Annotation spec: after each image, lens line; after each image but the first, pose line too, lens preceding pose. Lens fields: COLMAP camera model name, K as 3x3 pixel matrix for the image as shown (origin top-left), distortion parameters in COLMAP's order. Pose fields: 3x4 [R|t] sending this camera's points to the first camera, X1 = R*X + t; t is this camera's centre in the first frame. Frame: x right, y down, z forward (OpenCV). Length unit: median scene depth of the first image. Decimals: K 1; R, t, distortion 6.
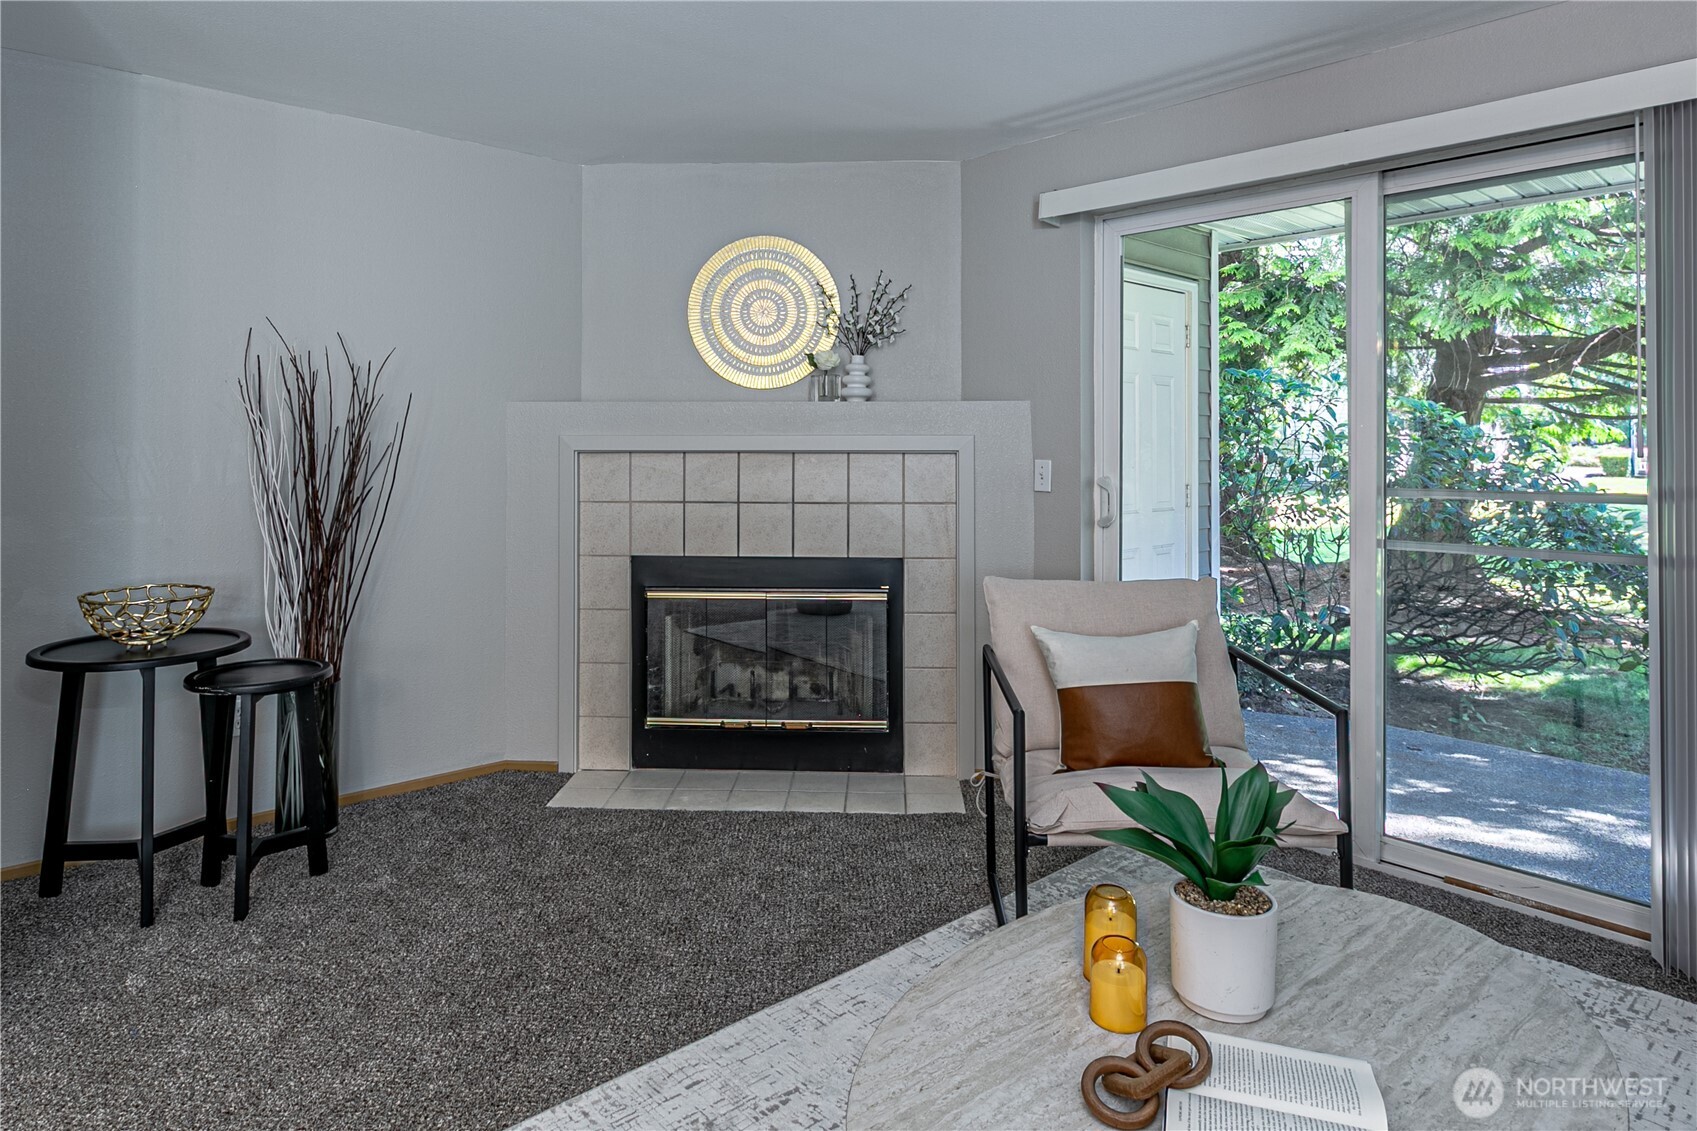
lens RADIAL K [[1003.2, 0, 844.5], [0, 1003.2, 468.9], [0, 0, 1]] dist [0.002316, 0.000759]
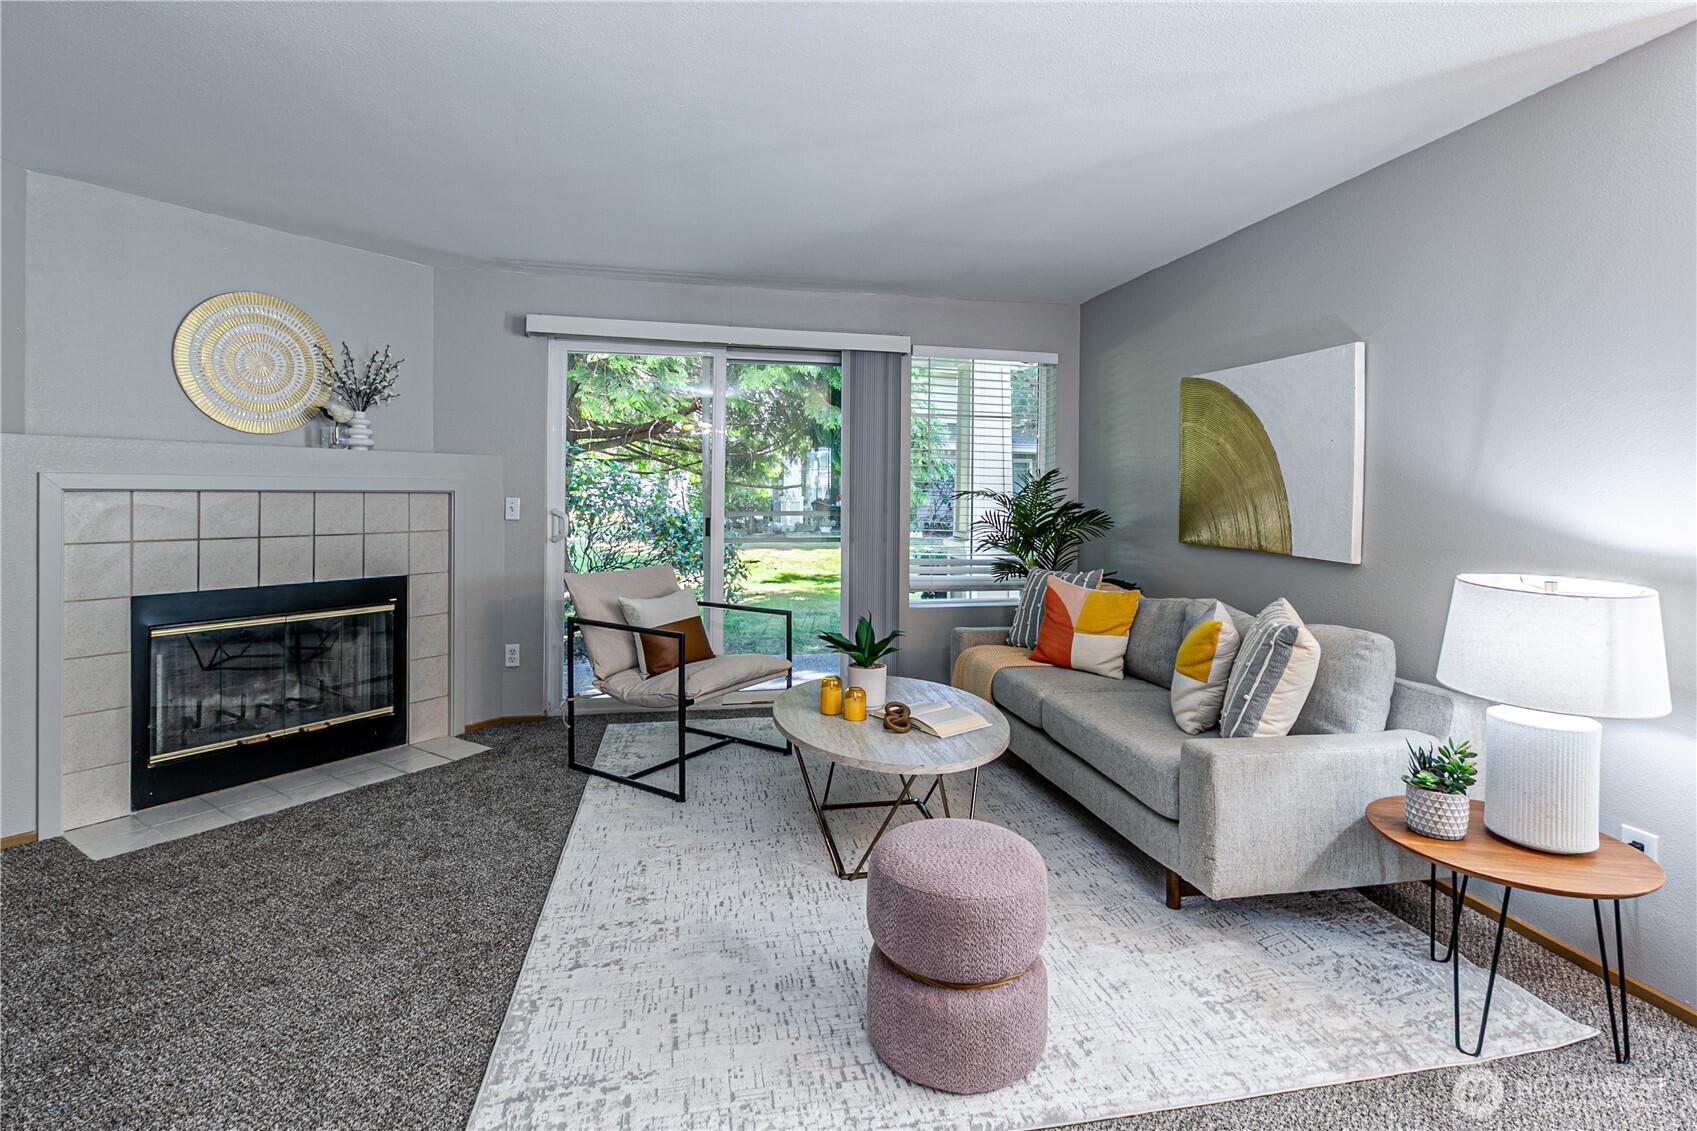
lens RADIAL K [[806.1, 0, 851.4], [0, 806.1, 546.7], [0, 0, 1]] dist [-0.001725, -0.000562]
pose [[0.519378, -0.054137, 0.852828, -0.514962], [0.012666, 0.998369, 0.055662, 0.002863], [-0.854451, -0.018108, 0.519217, -0.010736]]
